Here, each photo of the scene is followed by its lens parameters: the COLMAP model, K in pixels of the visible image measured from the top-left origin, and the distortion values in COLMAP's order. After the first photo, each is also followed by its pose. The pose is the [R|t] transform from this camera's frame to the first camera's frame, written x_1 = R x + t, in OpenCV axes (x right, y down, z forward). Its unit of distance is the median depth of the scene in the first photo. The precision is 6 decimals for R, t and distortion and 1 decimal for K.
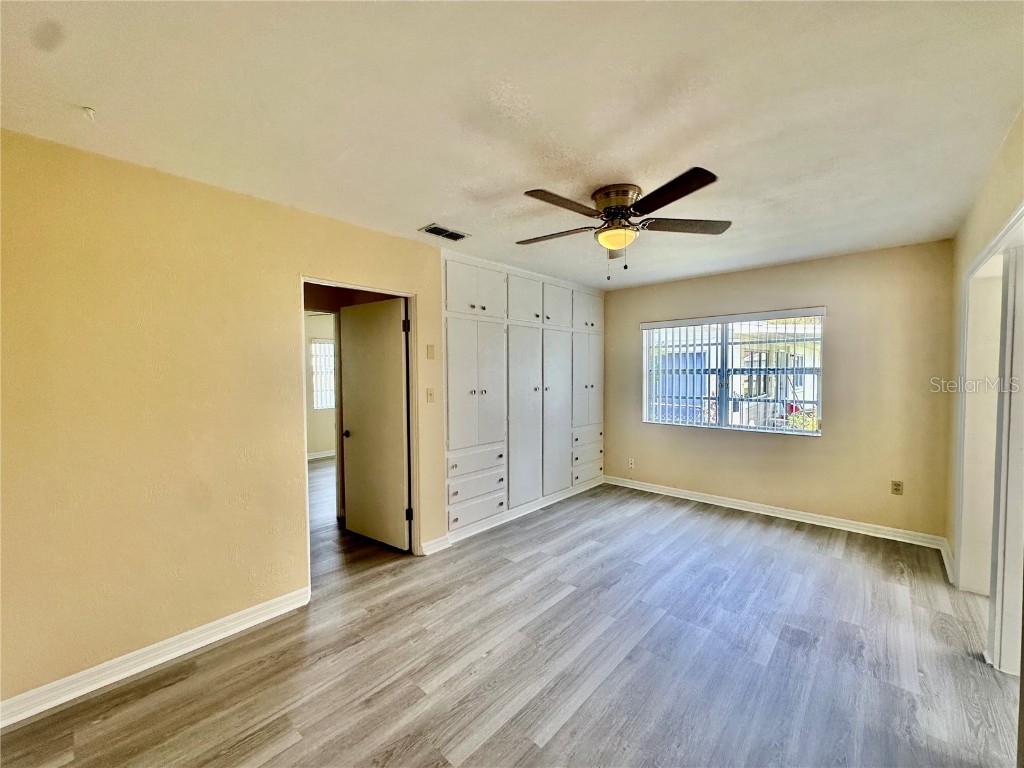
lens RADIAL K [[409.8, 0, 507.8], [0, 409.8, 389.0], [0, 0, 1]] dist [-0.003071, 0.001329]
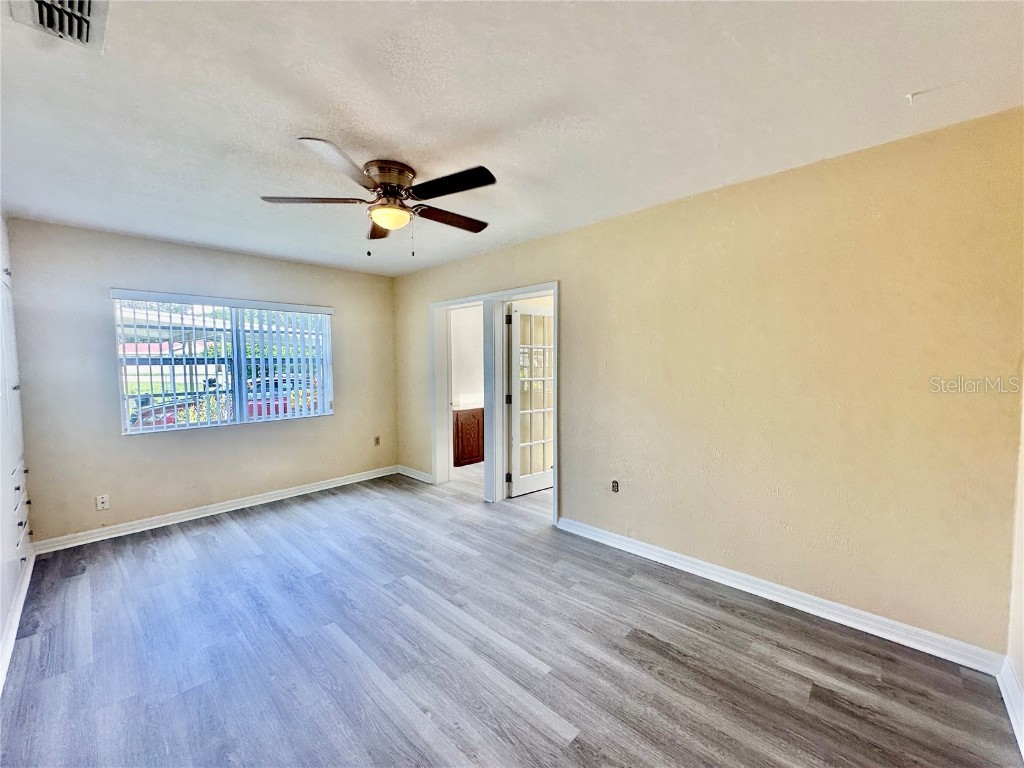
lens RADIAL K [[409.8, 0, 510.0], [0, 409.8, 380.0], [0, 0, 1]] dist [-0.003071, 0.001329]
pose [[0.018778, -0.040991, 0.998983, -0.457159], [0.049442, 0.997975, 0.040021, -0.011071], [-0.998600, 0.048640, 0.020767, 0.444136]]
